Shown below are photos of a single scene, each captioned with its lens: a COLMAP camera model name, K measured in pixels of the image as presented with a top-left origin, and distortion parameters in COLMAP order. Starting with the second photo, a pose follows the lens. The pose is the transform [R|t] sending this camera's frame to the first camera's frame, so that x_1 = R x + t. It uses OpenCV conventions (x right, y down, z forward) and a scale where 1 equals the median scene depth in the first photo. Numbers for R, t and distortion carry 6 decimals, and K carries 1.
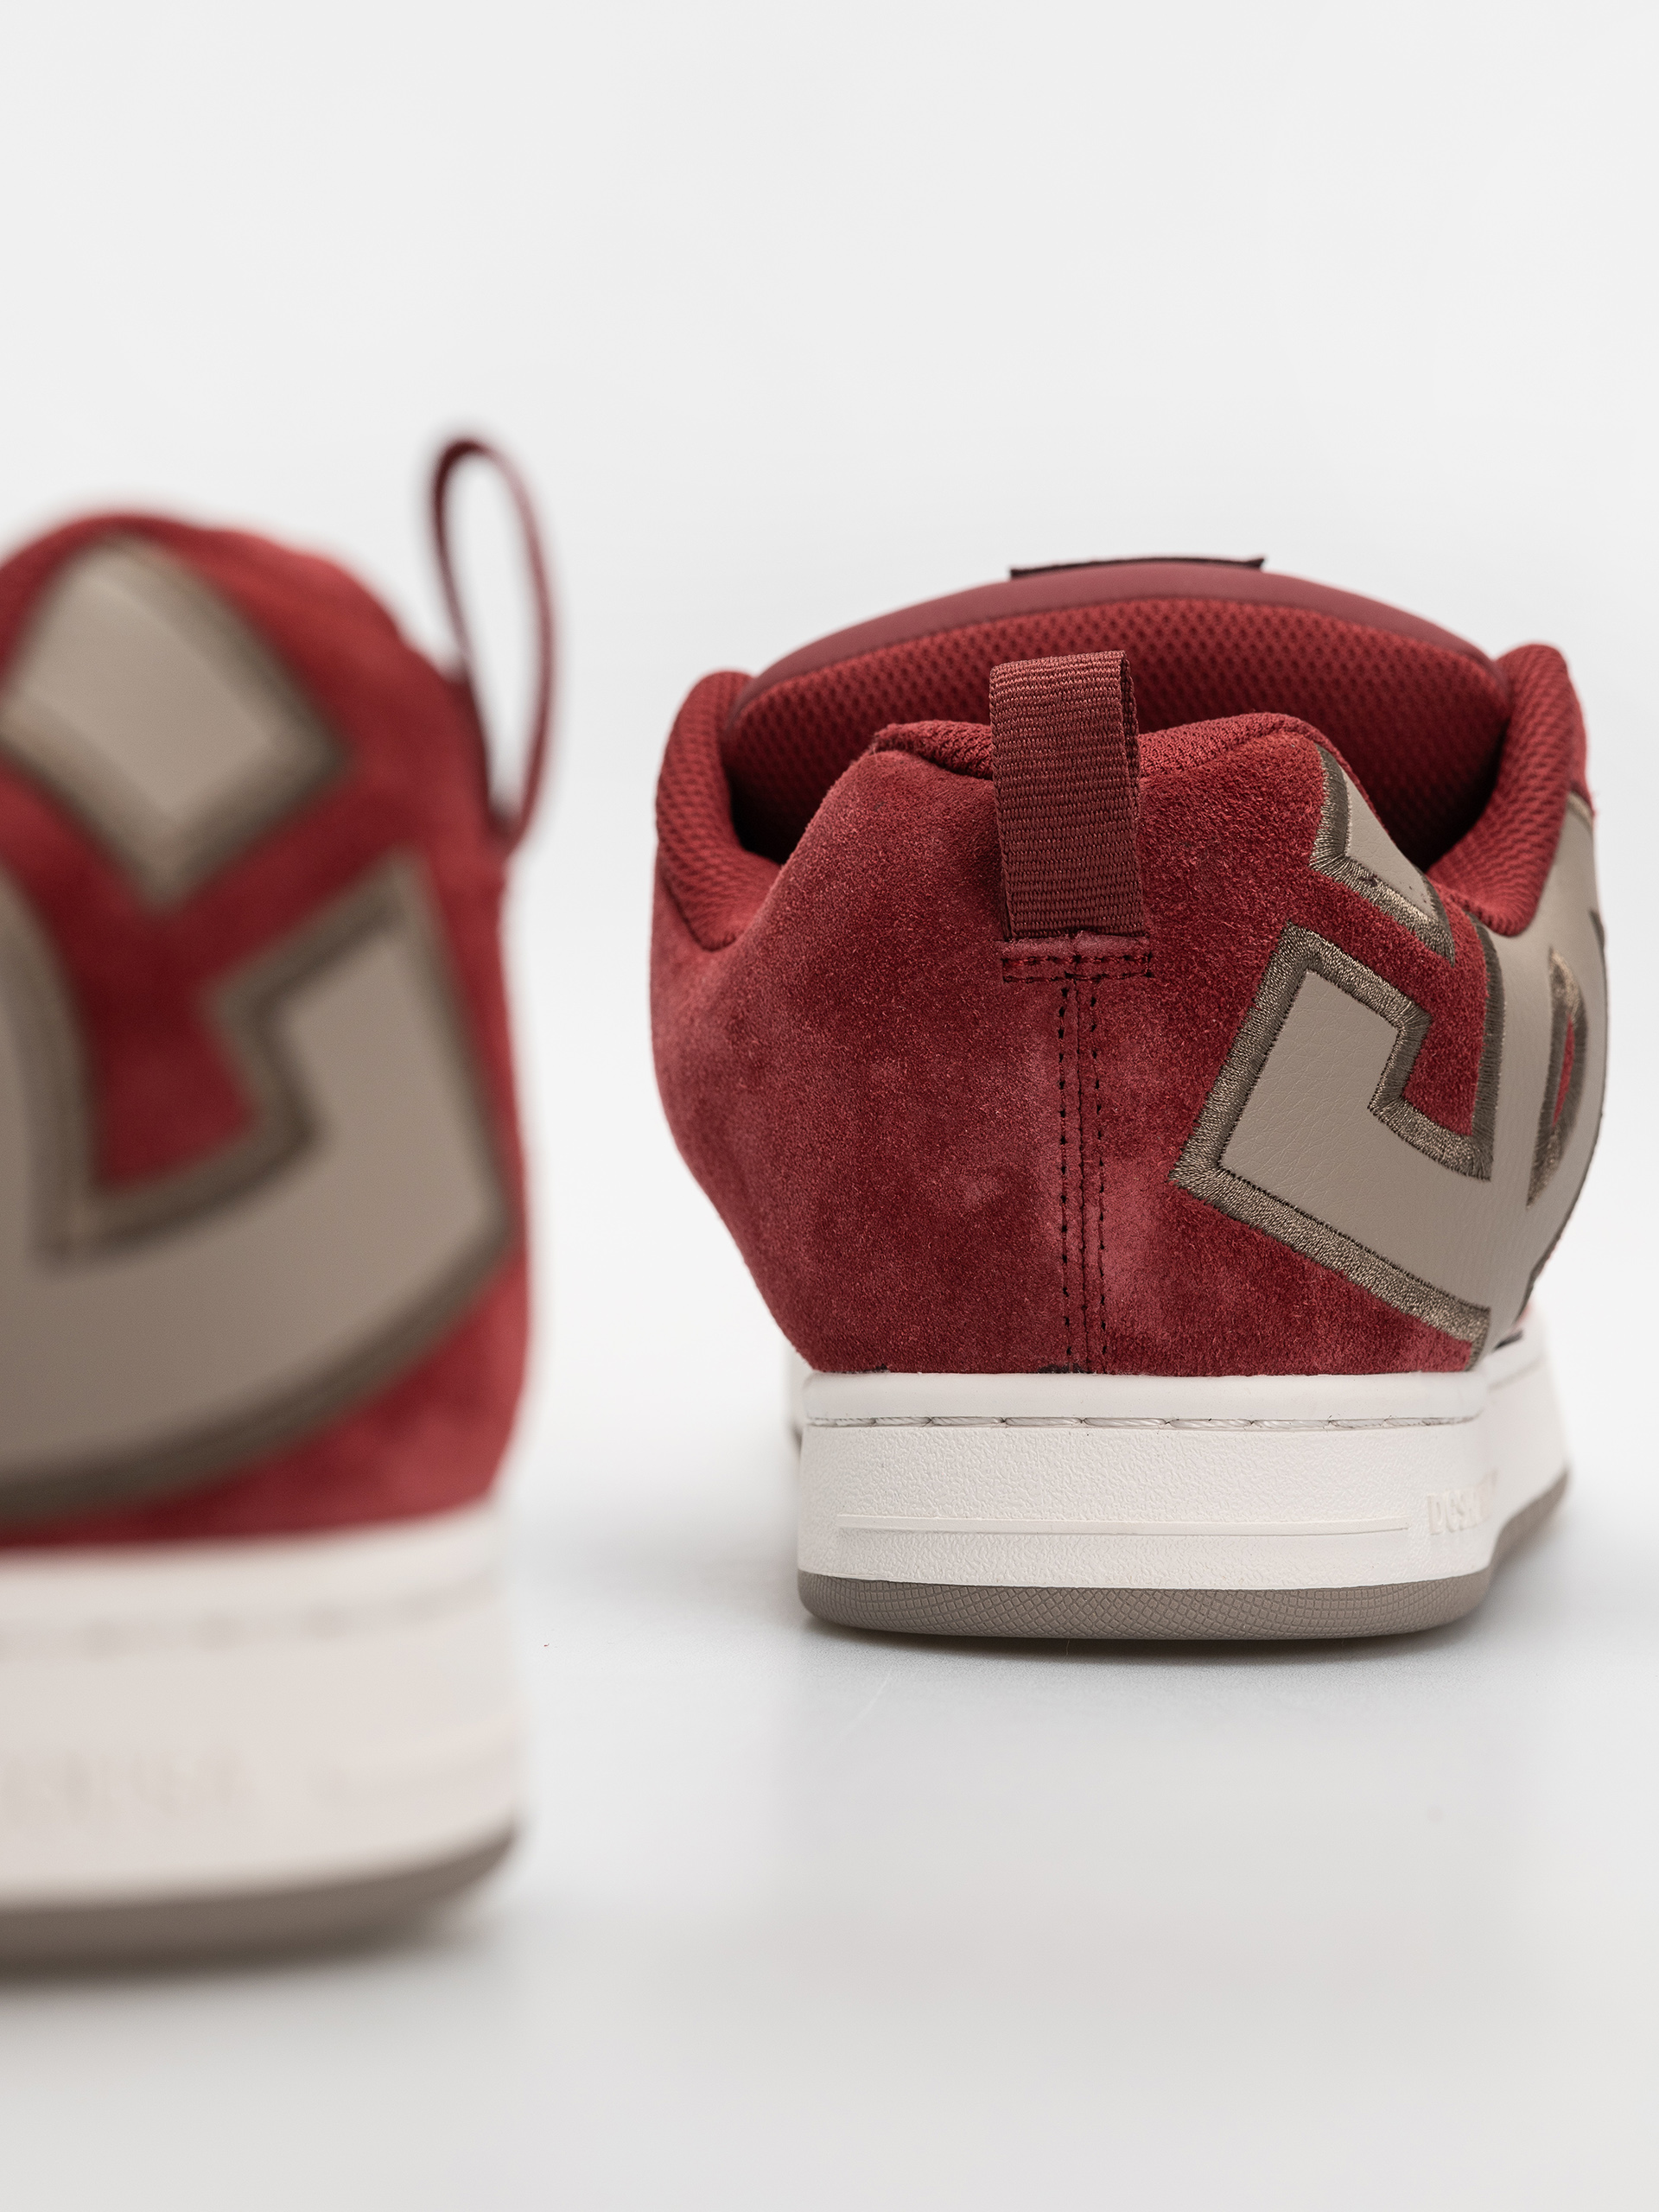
lens RADIAL K [[5310.5, 0, 830.0], [0, 5310.5, 1099.1], [0, 0, 1]] dist [0.487052, 0.000000]
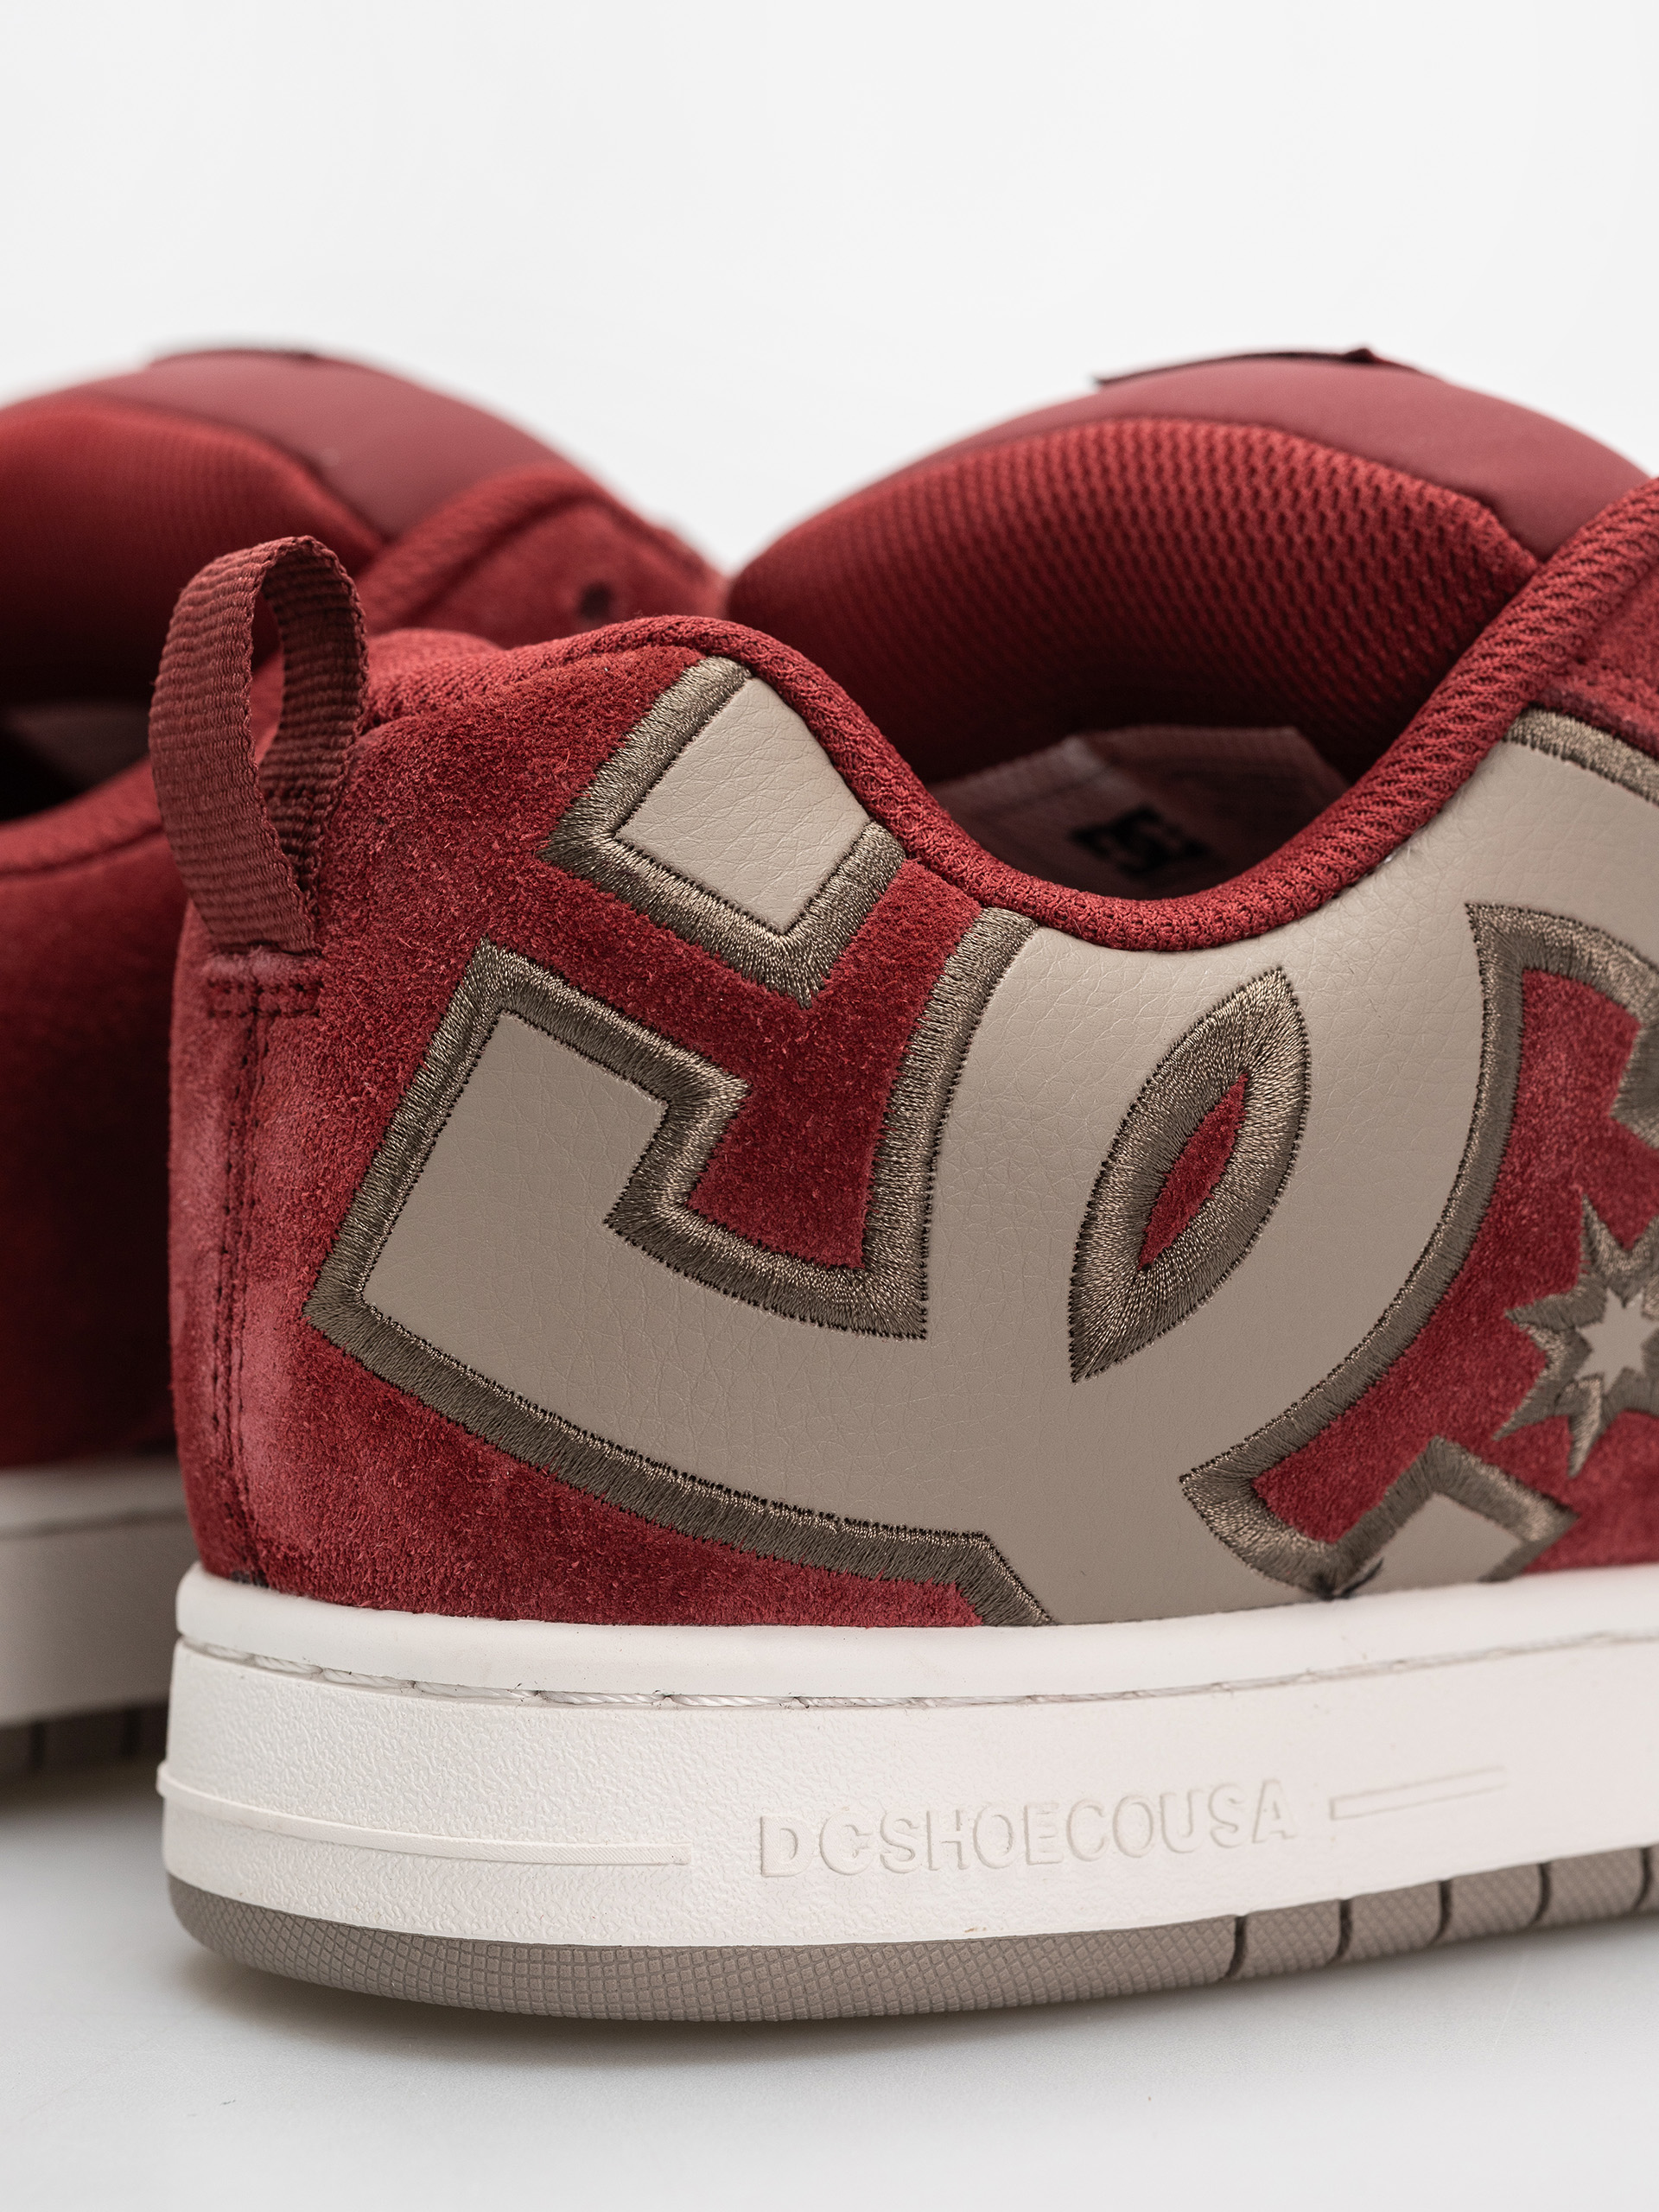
lens RADIAL K [[5310.5, 0, 830.1], [0, 5310.5, 1112.9], [0, 0, 1]] dist [0.487052, 0.000000]
pose [[0.741792, 0.038497, -0.669524, 0.566508], [-0.009557, 0.998856, 0.046845, -0.043190], [0.670562, -0.028351, 0.741312, 0.536253]]
